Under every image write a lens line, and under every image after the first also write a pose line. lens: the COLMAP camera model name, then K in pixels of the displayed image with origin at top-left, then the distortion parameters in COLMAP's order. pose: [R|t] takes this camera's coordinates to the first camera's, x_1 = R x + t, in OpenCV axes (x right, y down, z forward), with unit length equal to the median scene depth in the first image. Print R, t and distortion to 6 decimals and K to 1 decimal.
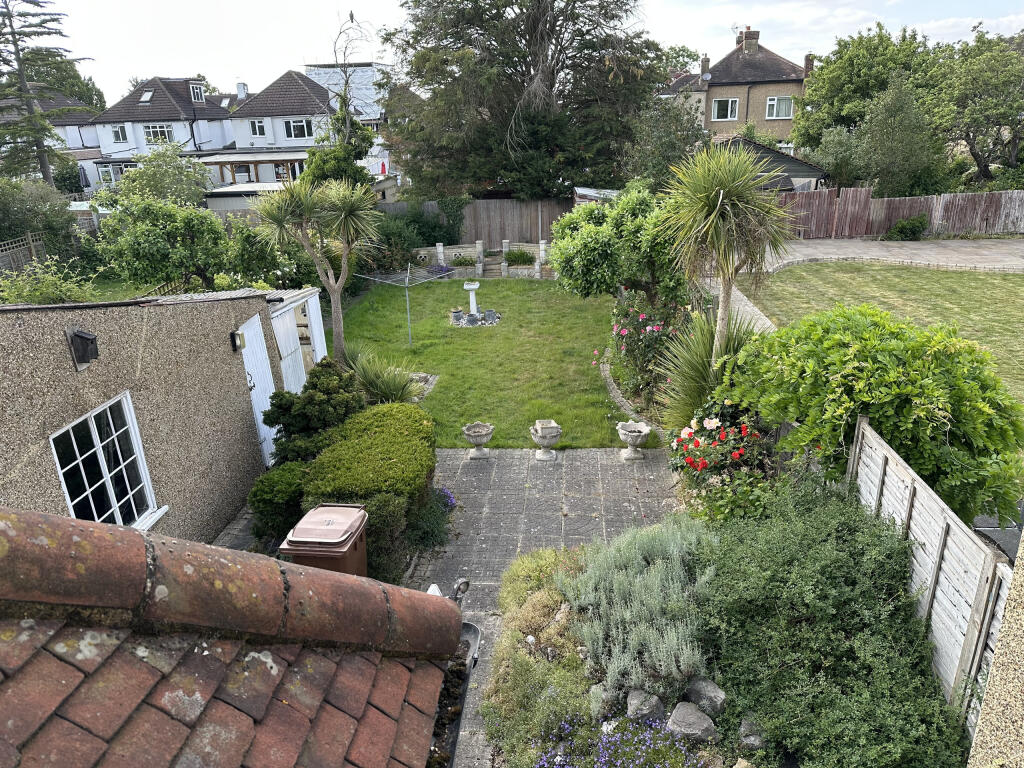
lens RADIAL K [[709.6, 0, 512.4], [0, 709.6, 388.7], [0, 0, 1]] dist [0.038743, -0.039225]
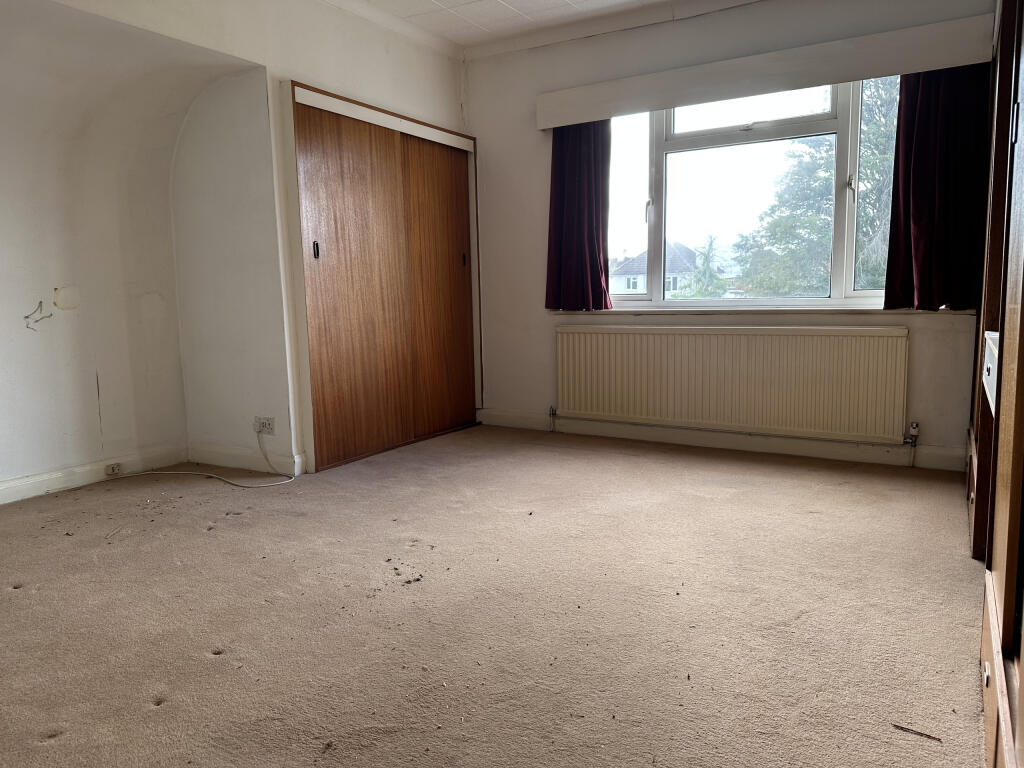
lens RADIAL K [[709.6, 0, 511.9], [0, 709.6, 383.4], [0, 0, 1]] dist [0.038743, -0.039225]
pose [[0.885181, 0.077417, -0.458760, 0.050142], [-0.174327, 0.969412, -0.172773, 0.082283], [0.431351, 0.232910, 0.871601, -0.177851]]
